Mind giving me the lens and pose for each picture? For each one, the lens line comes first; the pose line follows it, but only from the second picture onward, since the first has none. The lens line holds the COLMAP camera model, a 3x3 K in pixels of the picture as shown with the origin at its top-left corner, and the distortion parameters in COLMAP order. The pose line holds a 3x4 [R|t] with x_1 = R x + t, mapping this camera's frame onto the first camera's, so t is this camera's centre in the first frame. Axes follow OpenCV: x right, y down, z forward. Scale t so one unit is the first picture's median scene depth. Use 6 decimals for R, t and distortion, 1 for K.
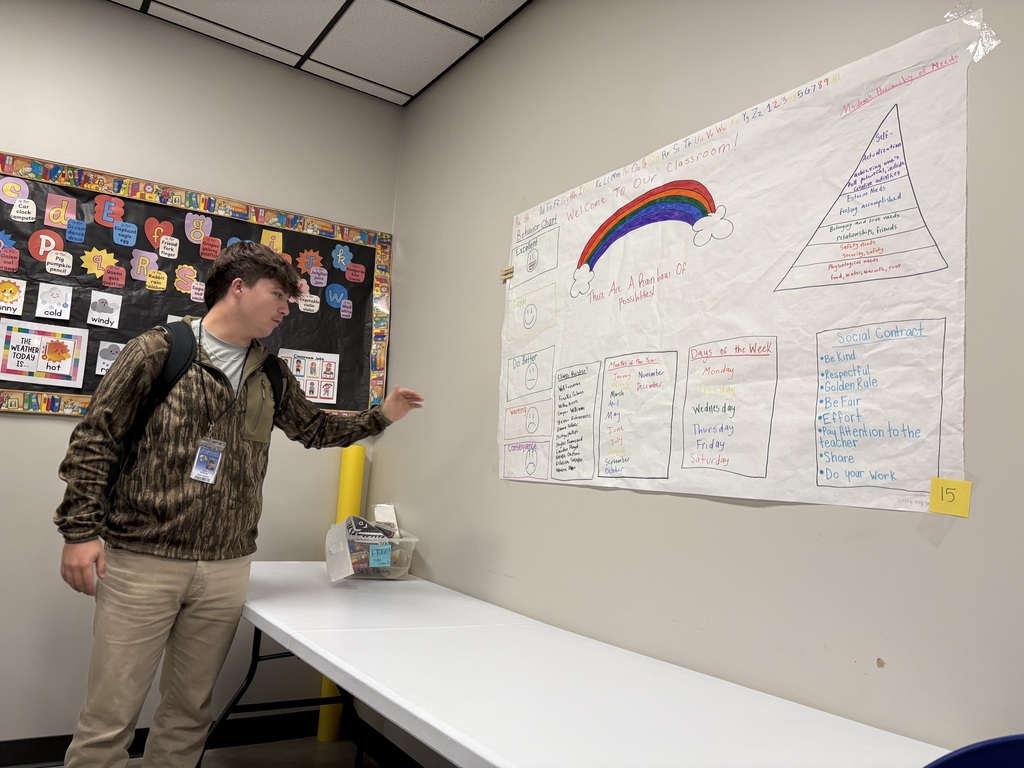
lens RADIAL K [[777.0, 0, 513.7], [0, 777.0, 376.5], [0, 0, 1]] dist [0.036463, -0.017569]
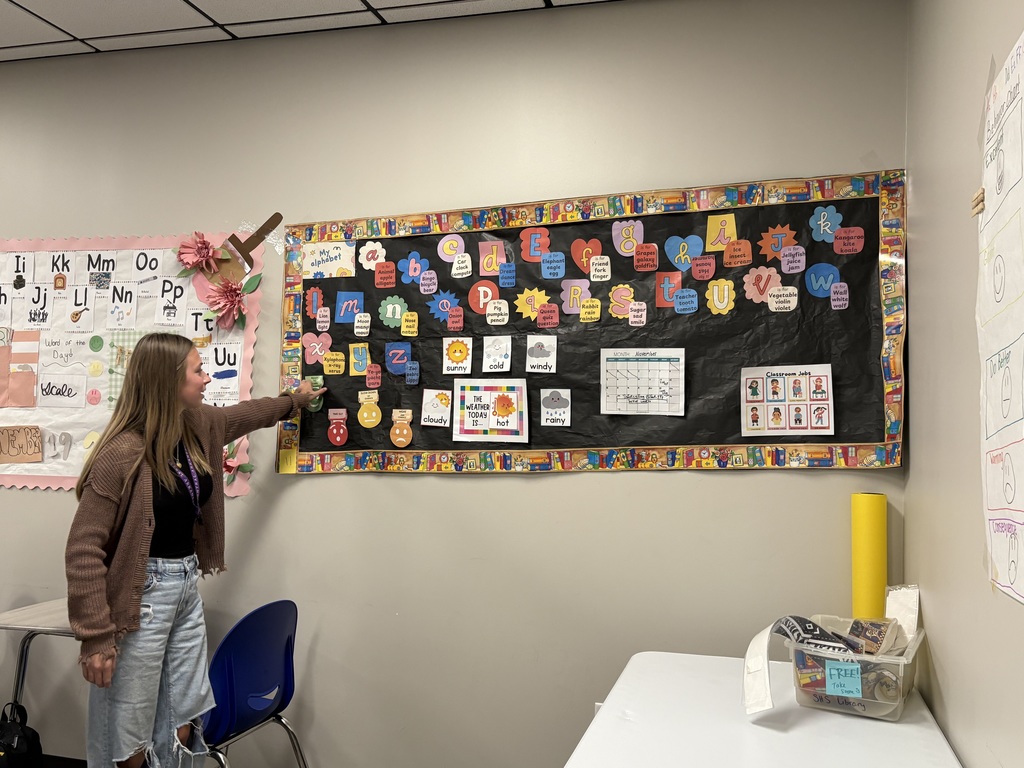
lens RADIAL K [[877.0, 0, 513.9], [0, 877.0, 394.7], [0, 0, 1]] dist [0.046043, -0.049285]
pose [[0.644886, -0.092376, -0.758676, 0.210996], [0.119846, 0.992611, -0.018989, -0.022125], [0.754824, -0.078679, 0.651192, 0.298618]]
